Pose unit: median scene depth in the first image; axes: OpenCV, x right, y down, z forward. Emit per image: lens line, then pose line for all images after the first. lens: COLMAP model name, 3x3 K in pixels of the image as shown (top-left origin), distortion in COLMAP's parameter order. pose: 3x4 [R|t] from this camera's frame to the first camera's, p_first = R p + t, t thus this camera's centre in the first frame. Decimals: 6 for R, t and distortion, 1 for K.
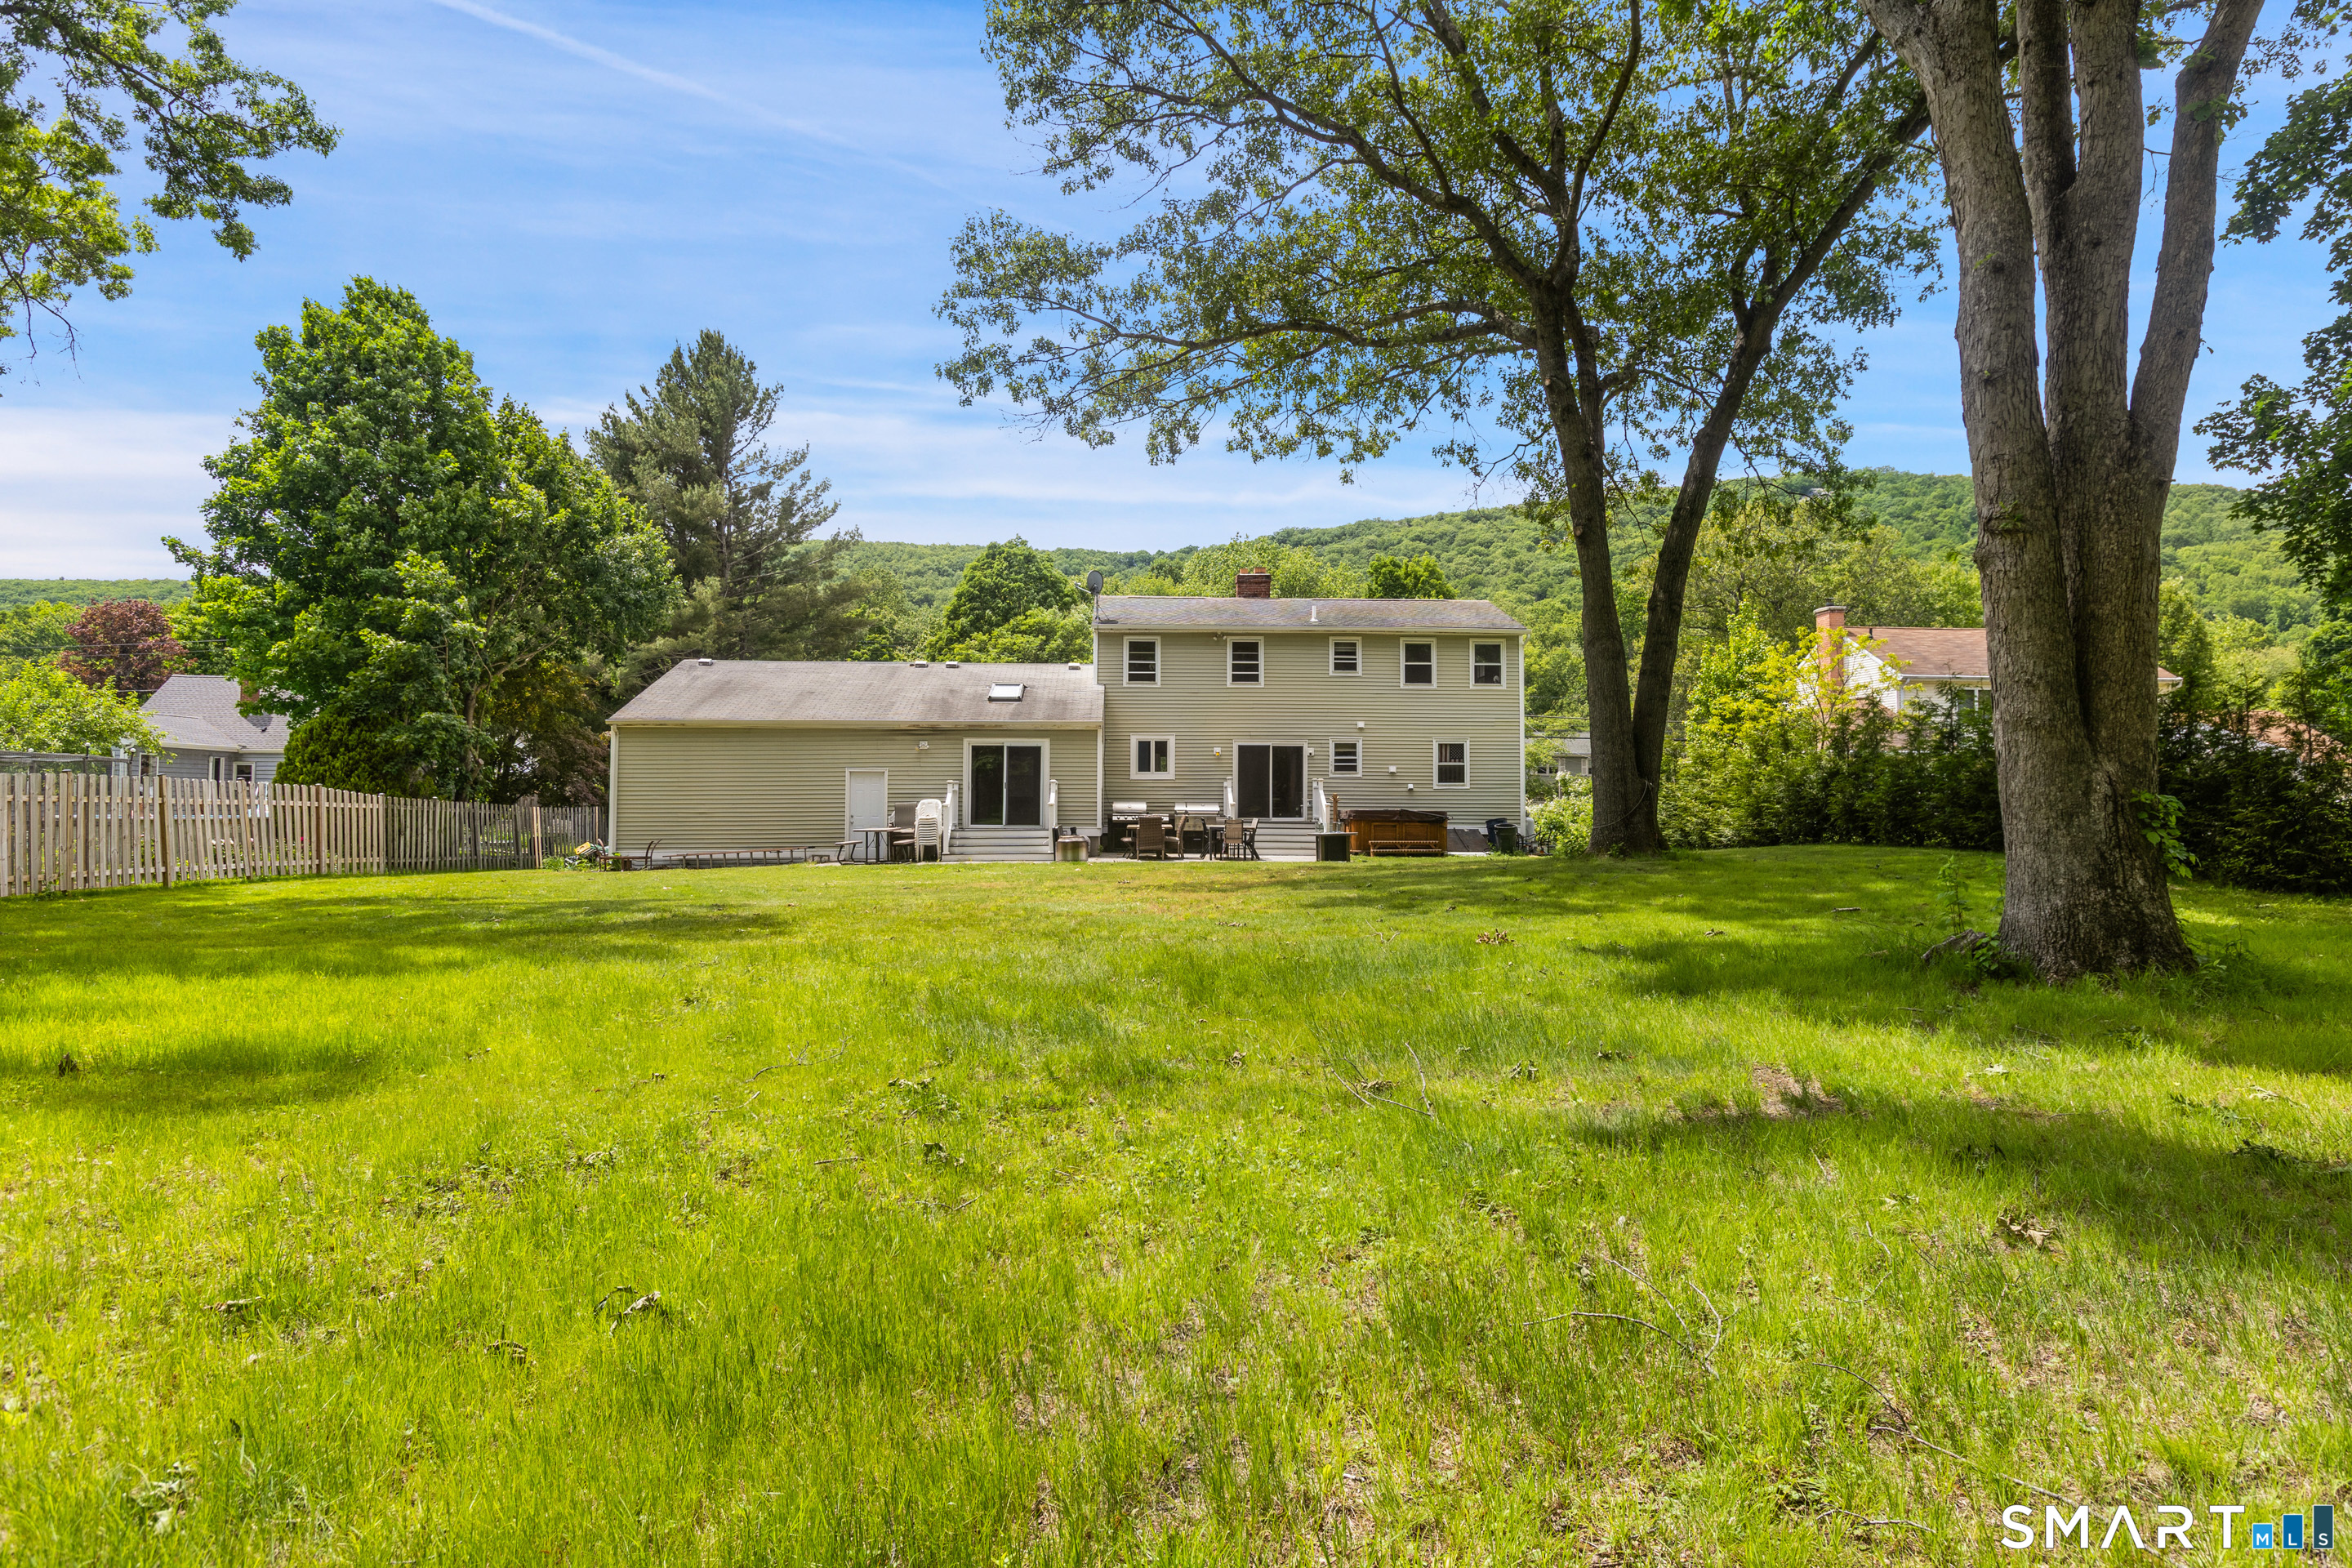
lens RADIAL K [[1477.9, 0, 1176.0], [0, 1477.9, 784.0], [0, 0, 1]] dist [-0.004460, 0.000547]
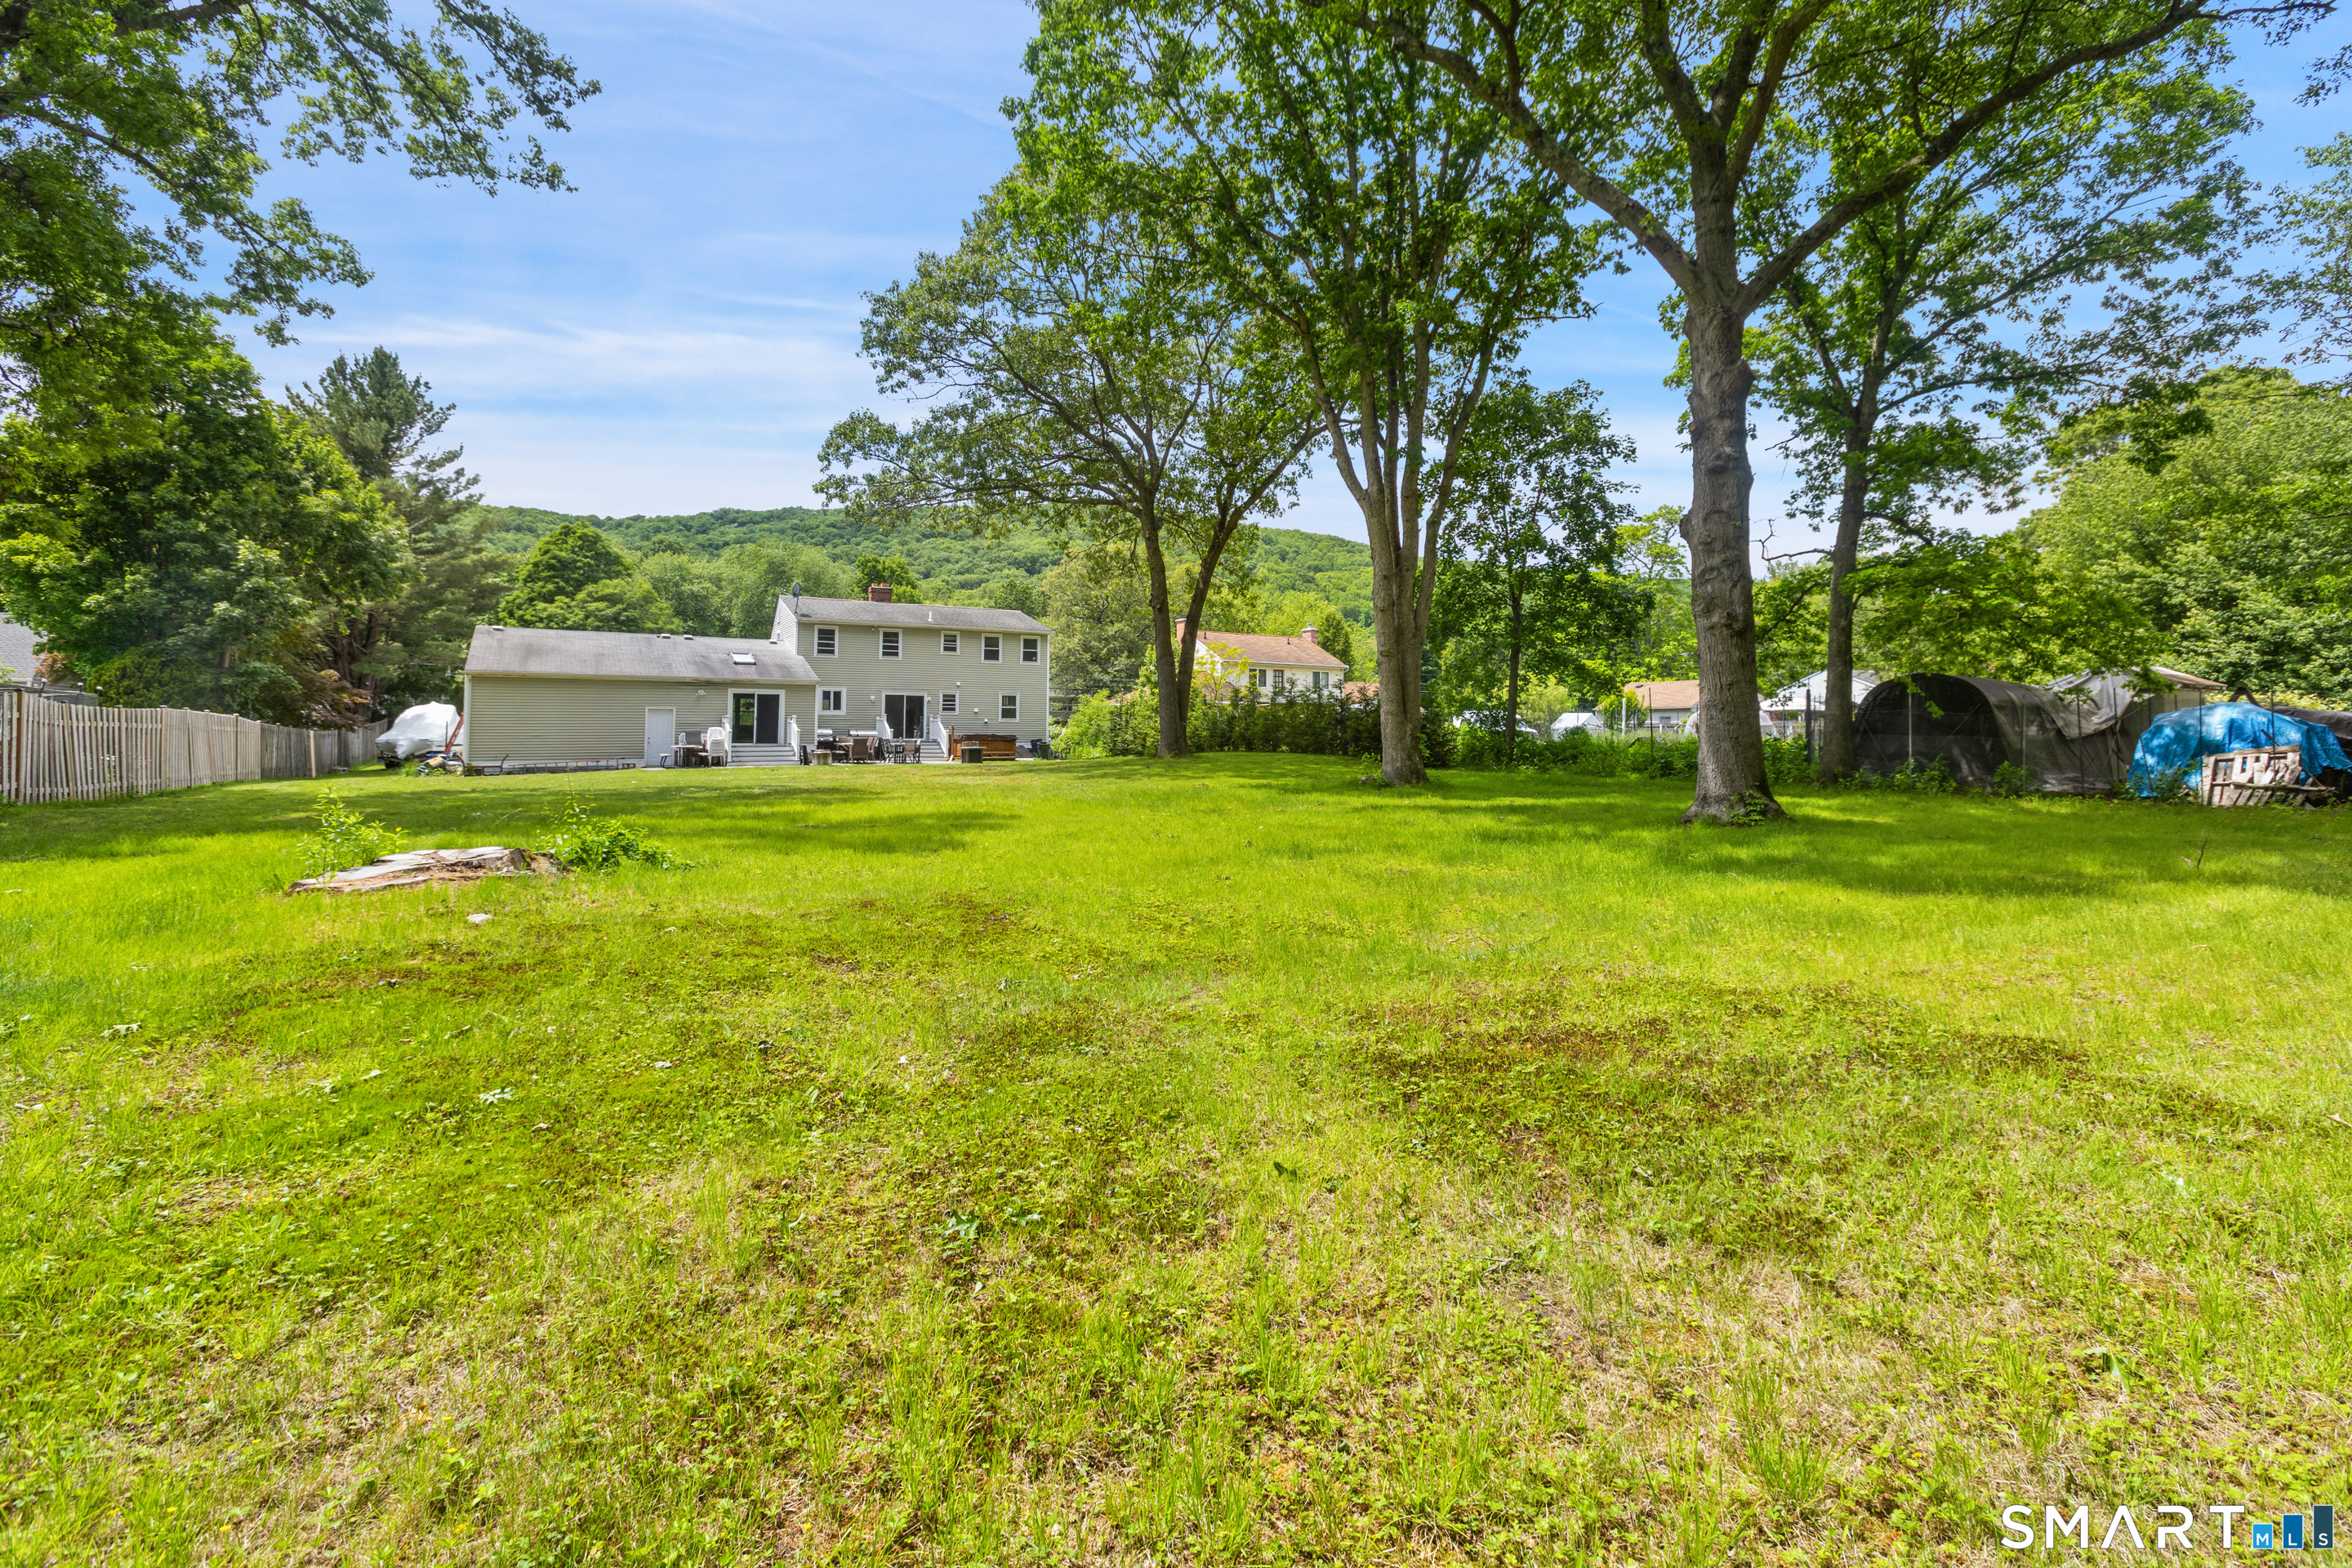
lens RADIAL K [[1084.7, 0, 1181.4], [0, 1084.7, 765.6], [0, 0, 1]] dist [-0.001231, 0.000149]
pose [[0.886264, -0.012749, 0.463005, -0.230148], [-0.010173, 0.998844, 0.046976, -0.007422], [-0.463069, -0.046343, 0.885110, -0.227354]]
